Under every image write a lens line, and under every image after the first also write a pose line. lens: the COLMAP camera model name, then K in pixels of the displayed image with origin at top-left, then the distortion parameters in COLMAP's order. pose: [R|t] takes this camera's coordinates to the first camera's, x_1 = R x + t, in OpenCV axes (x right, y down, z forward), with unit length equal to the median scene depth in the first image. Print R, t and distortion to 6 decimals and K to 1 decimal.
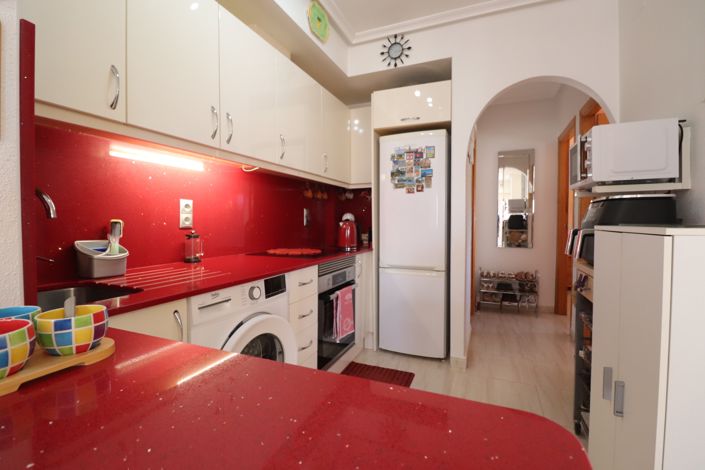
lens RADIAL K [[327.4, 0, 353.0], [0, 327.4, 230.4], [0, 0, 1]] dist [-0.011479, -0.004182]
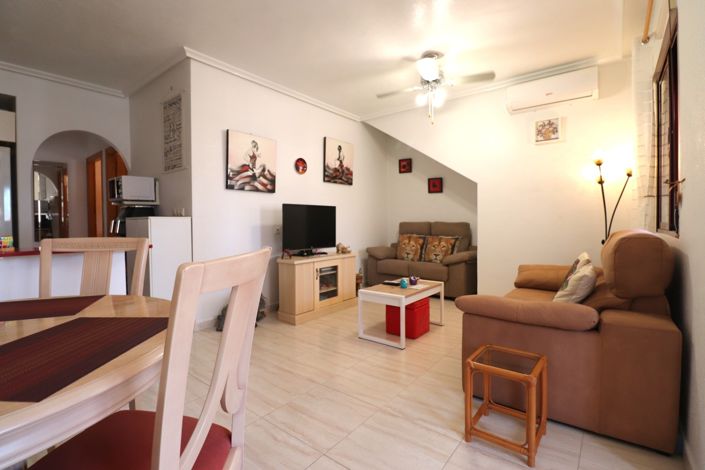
lens RADIAL K [[327.4, 0, 351.4], [0, 327.4, 230.0], [0, 0, 1]] dist [-0.011479, -0.004182]
pose [[0.269547, -0.017803, 0.962823, -1.085714], [0.030952, 0.999473, 0.009815, 0.100076], [-0.962490, 0.027155, 0.269956, -1.215404]]
